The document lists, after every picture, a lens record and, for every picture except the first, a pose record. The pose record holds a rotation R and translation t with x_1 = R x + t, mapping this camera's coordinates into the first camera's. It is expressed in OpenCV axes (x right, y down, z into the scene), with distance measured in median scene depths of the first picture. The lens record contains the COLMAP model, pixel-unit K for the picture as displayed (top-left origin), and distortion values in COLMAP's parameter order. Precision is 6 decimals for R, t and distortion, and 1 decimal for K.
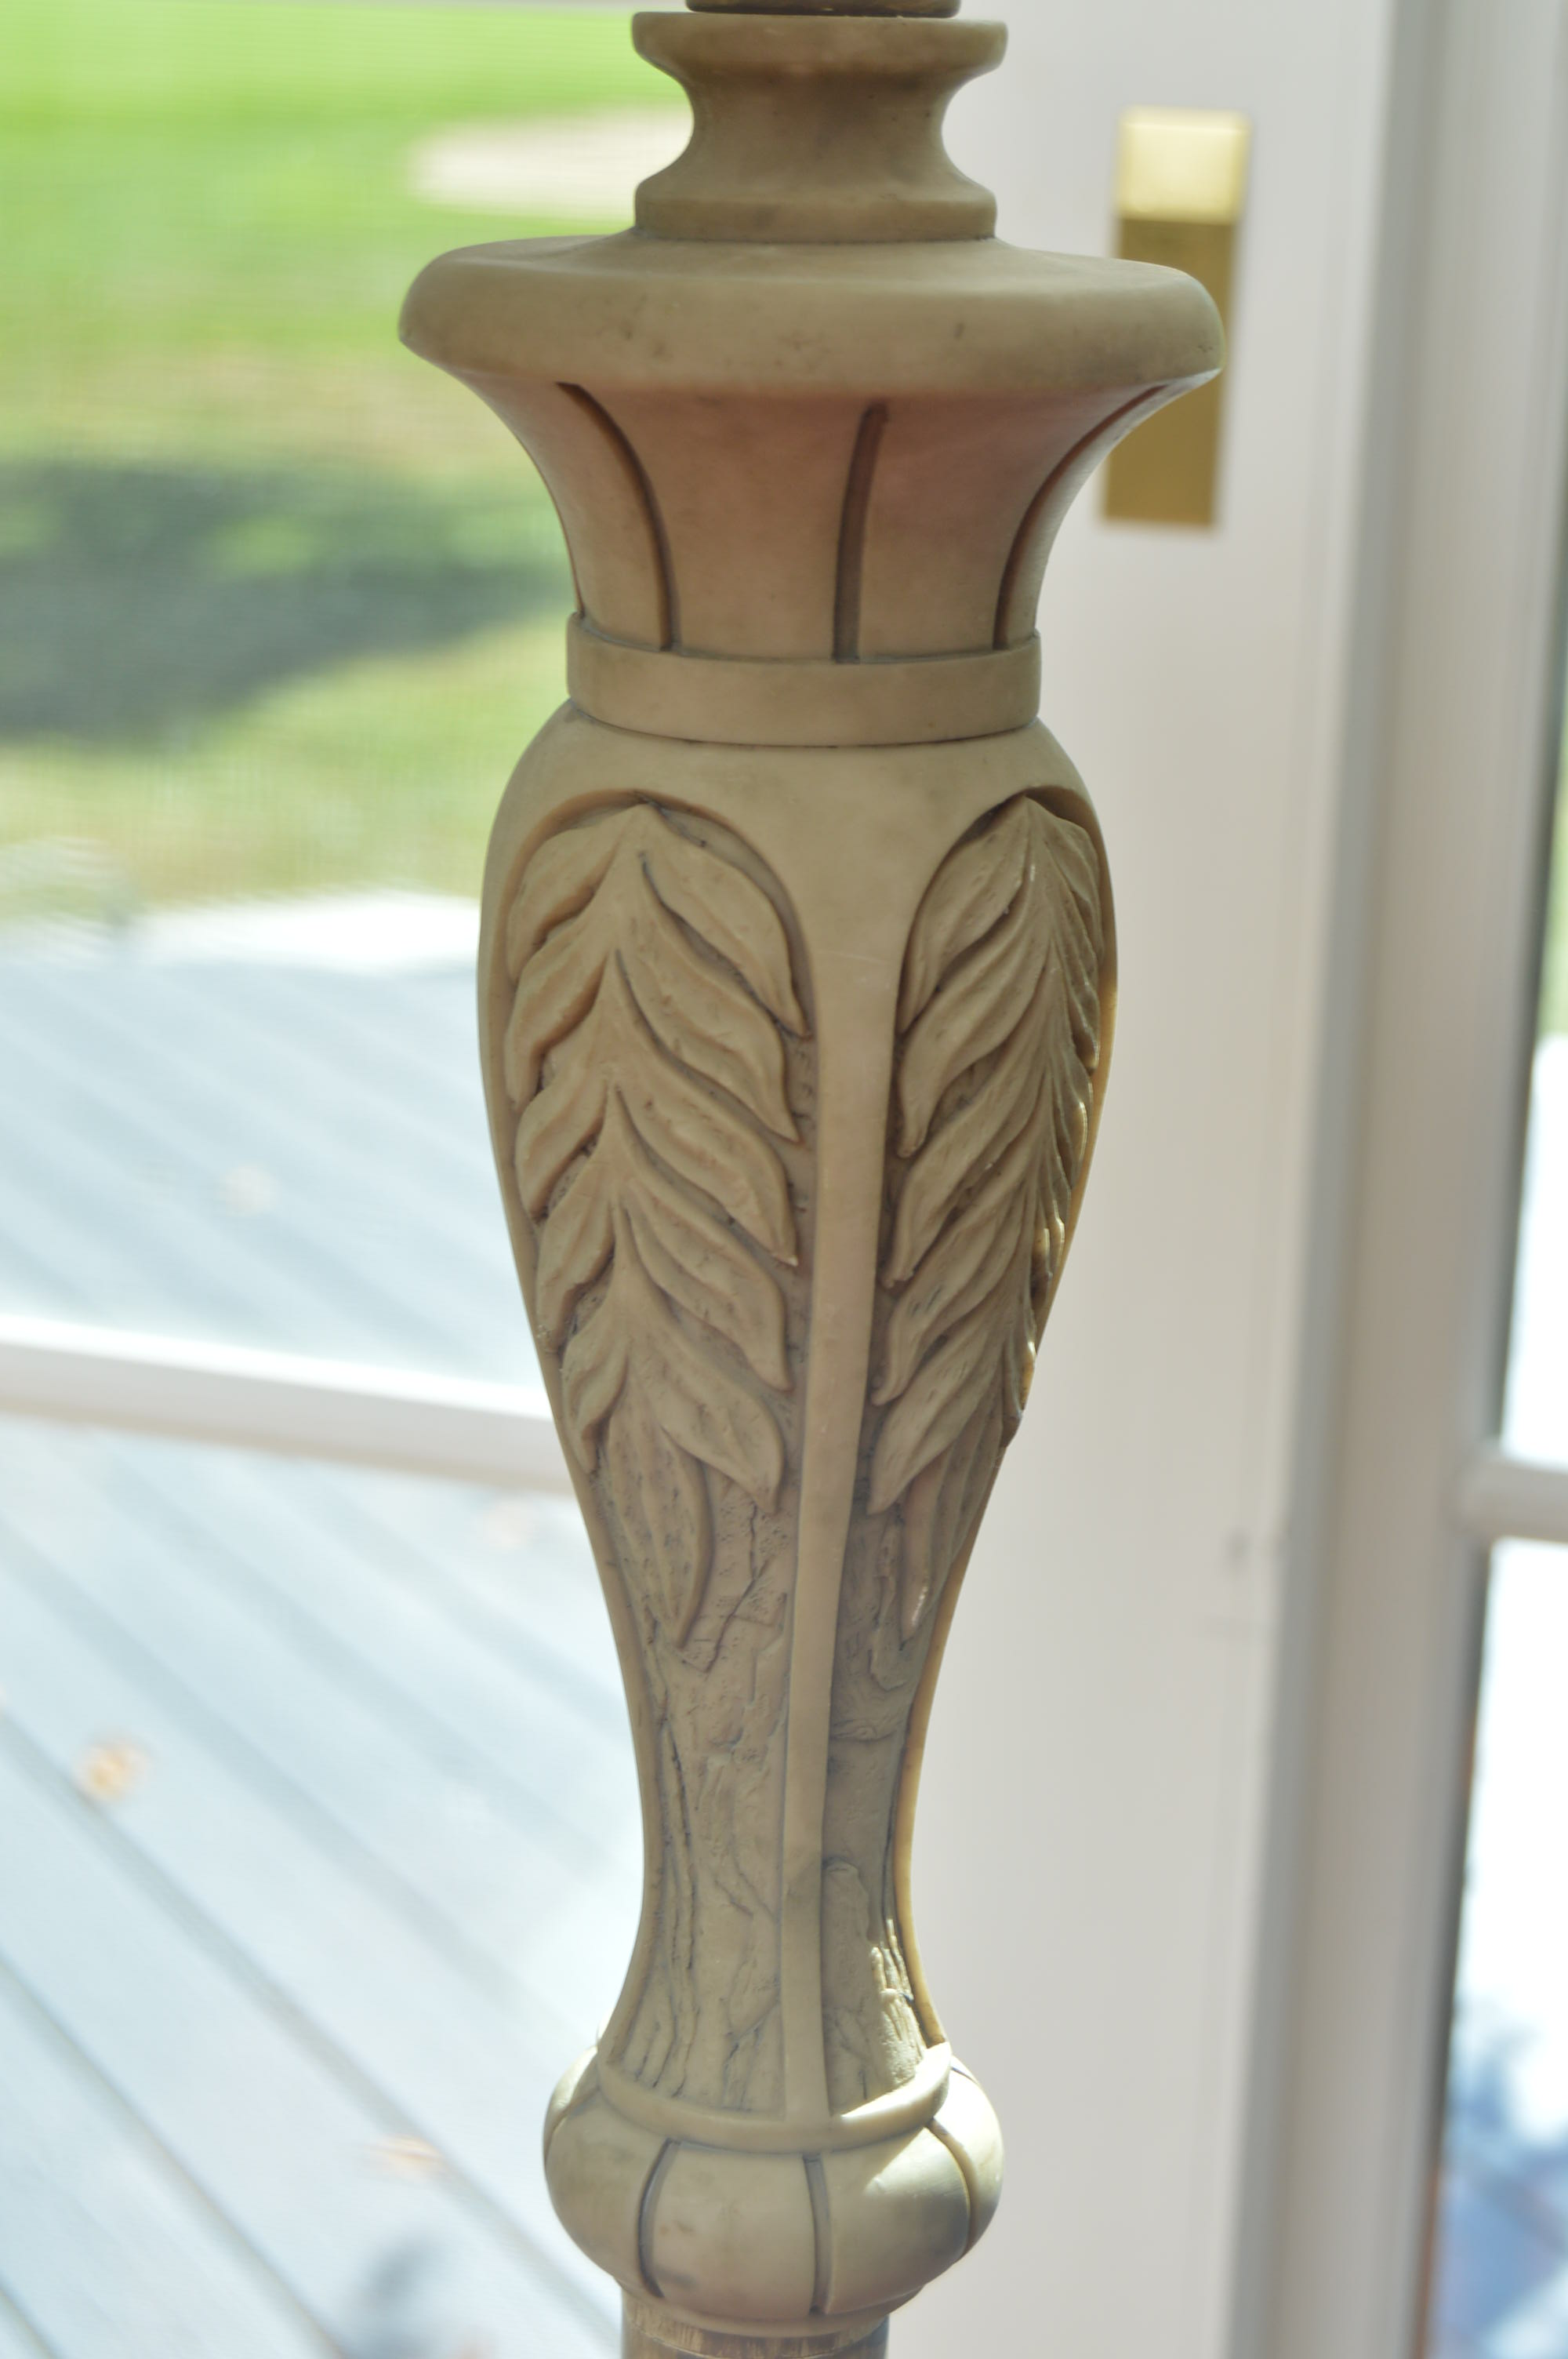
lens RADIAL K [[4726.6, 0, 784.0], [0, 4726.6, 1179.5], [0, 0, 1]] dist [0.005833, 0.031955]
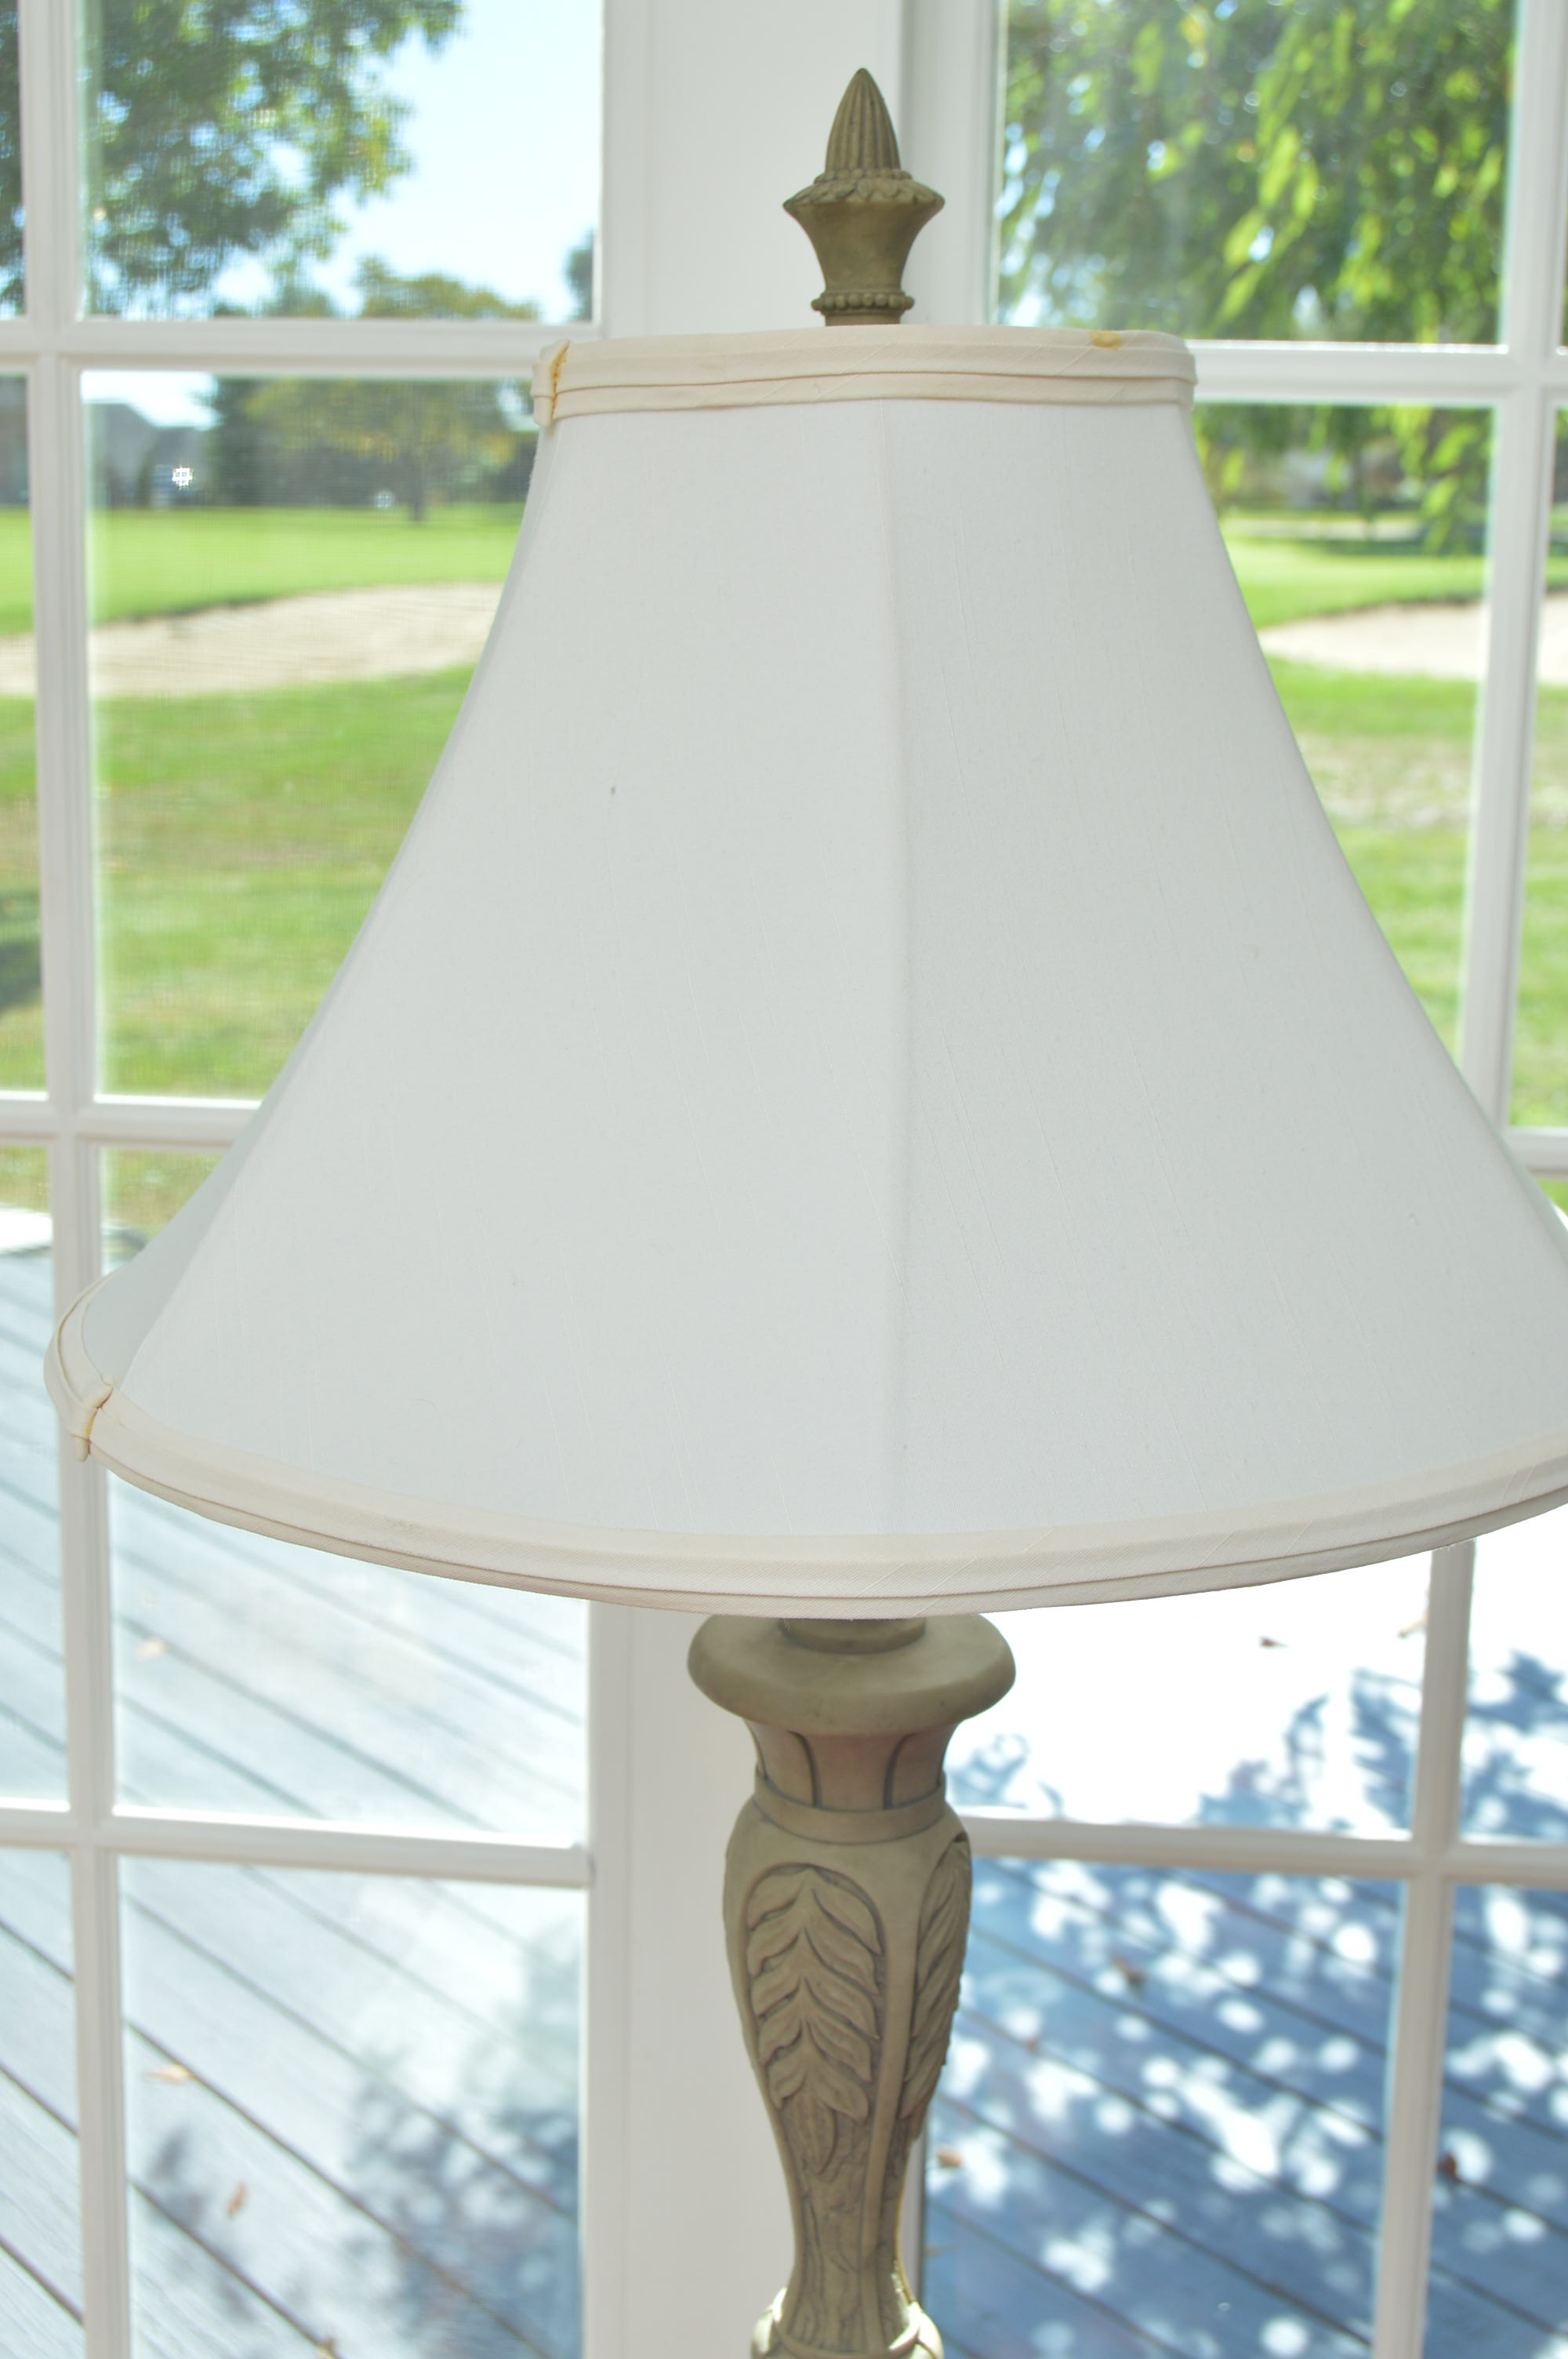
lens RADIAL K [[3015.0, 0, 784.0], [0, 3015.0, 1179.5], [0, 0, 1]] dist [-0.040707, -0.015777]
pose [[0.976804, -0.066165, 0.203655, -0.342056], [0.072031, 0.997170, -0.021516, -0.407350], [-0.201655, 0.035686, 0.978806, -0.581230]]
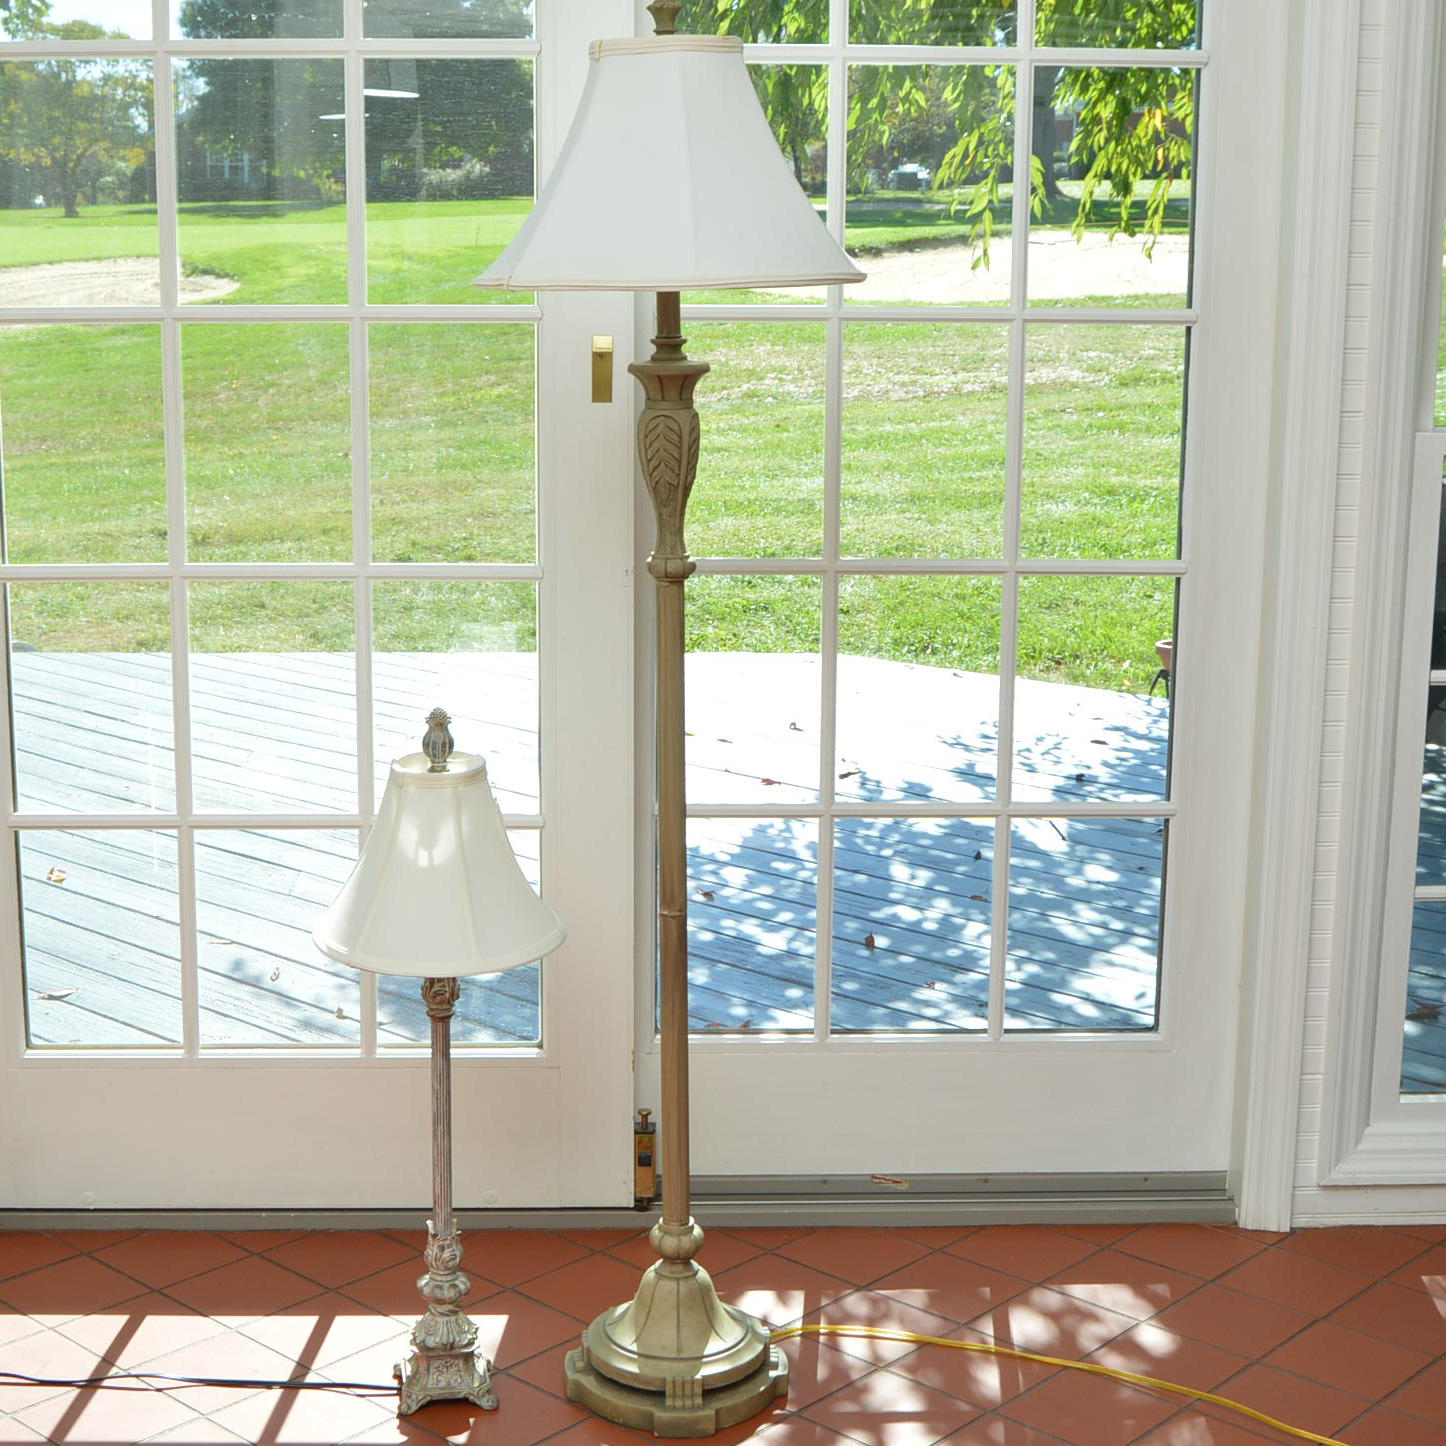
lens RADIAL K [[2408.0, 0, 637.8], [0, 2408.0, 722.6], [0, 0, 1]] dist [-0.072310, -0.126468]
pose [[0.943881, -0.105912, 0.312844, -1.742285], [0.116808, 0.993022, -0.016240, 0.644023], [-0.308940, 0.051871, 0.949666, -3.809789]]
